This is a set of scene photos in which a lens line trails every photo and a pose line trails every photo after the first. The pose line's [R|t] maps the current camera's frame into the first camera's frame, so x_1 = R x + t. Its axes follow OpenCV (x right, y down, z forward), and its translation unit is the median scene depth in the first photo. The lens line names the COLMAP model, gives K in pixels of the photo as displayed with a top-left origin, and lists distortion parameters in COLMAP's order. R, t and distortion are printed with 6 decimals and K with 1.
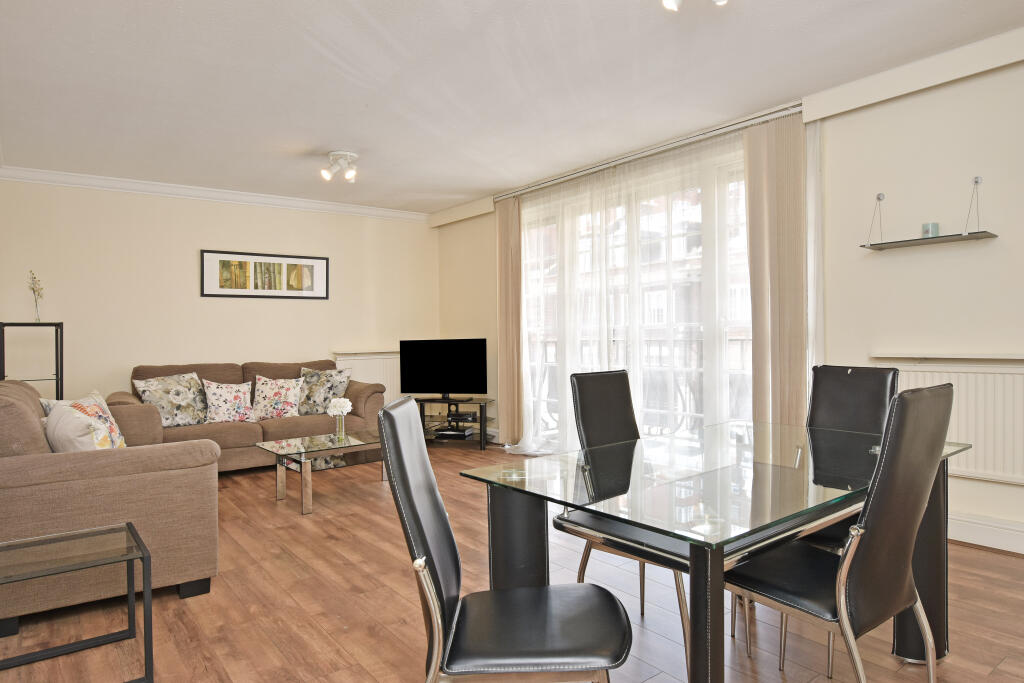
lens RADIAL K [[638.0, 0, 512.0], [0, 638.0, 341.5], [0, 0, 1]] dist [-0.016732, -0.001747]
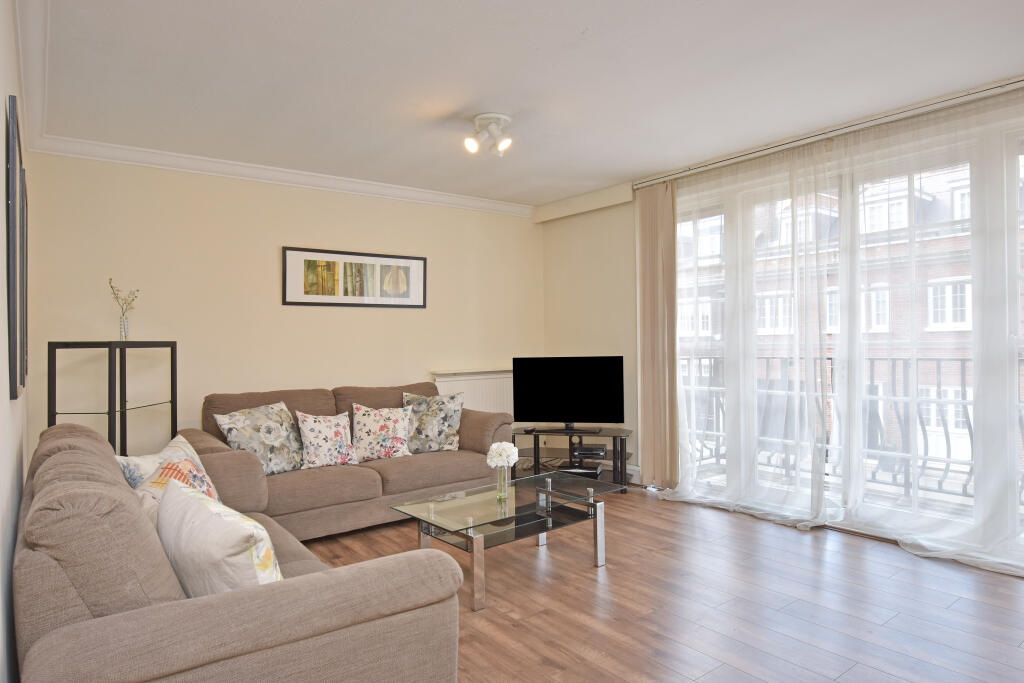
lens RADIAL K [[638.0, 0, 512.0], [0, 638.0, 341.5], [0, 0, 1]] dist [-0.016732, -0.001747]
pose [[0.999978, 0.000085, -0.006638, -0.196177], [-0.000159, 0.999938, -0.011144, -0.015464], [0.006637, 0.011145, 0.999916, 0.198297]]
